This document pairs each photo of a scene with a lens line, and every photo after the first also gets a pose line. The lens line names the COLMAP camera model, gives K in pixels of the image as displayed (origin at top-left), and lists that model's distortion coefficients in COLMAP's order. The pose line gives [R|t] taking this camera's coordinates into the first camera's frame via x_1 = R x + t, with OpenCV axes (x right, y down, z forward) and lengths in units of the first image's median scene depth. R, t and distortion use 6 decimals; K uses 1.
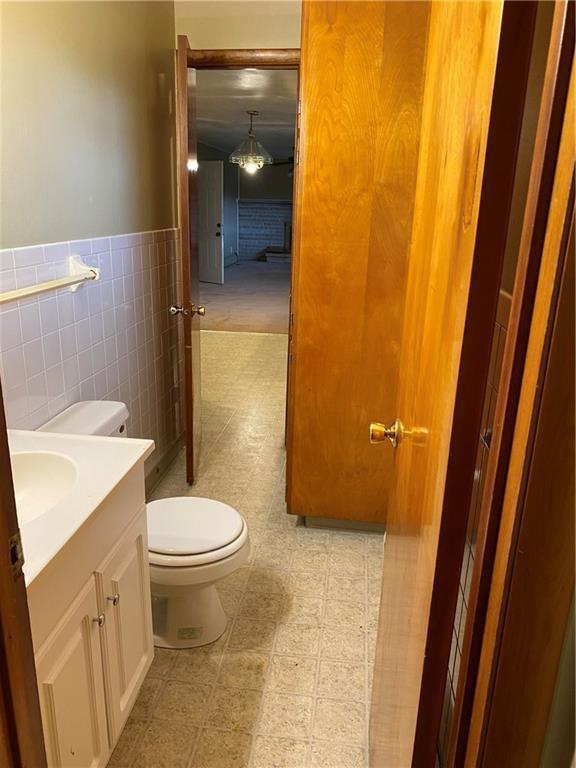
lens RADIAL K [[584.0, 0, 288.0], [0, 584.0, 384.0], [0, 0, 1]] dist [0.013698, -0.003002]
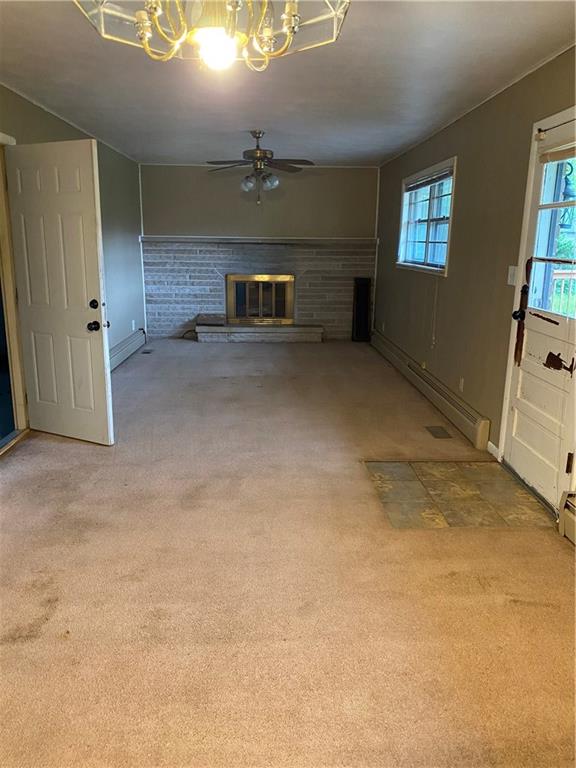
lens RADIAL K [[584.0, 0, 288.0], [0, 584.0, 384.0], [0, 0, 1]] dist [0.013698, -0.003002]
pose [[0.987017, -0.062357, 0.148015, -0.036778], [0.070539, 0.996220, -0.050688, -0.131636], [-0.144295, 0.060471, 0.987685, 0.419938]]
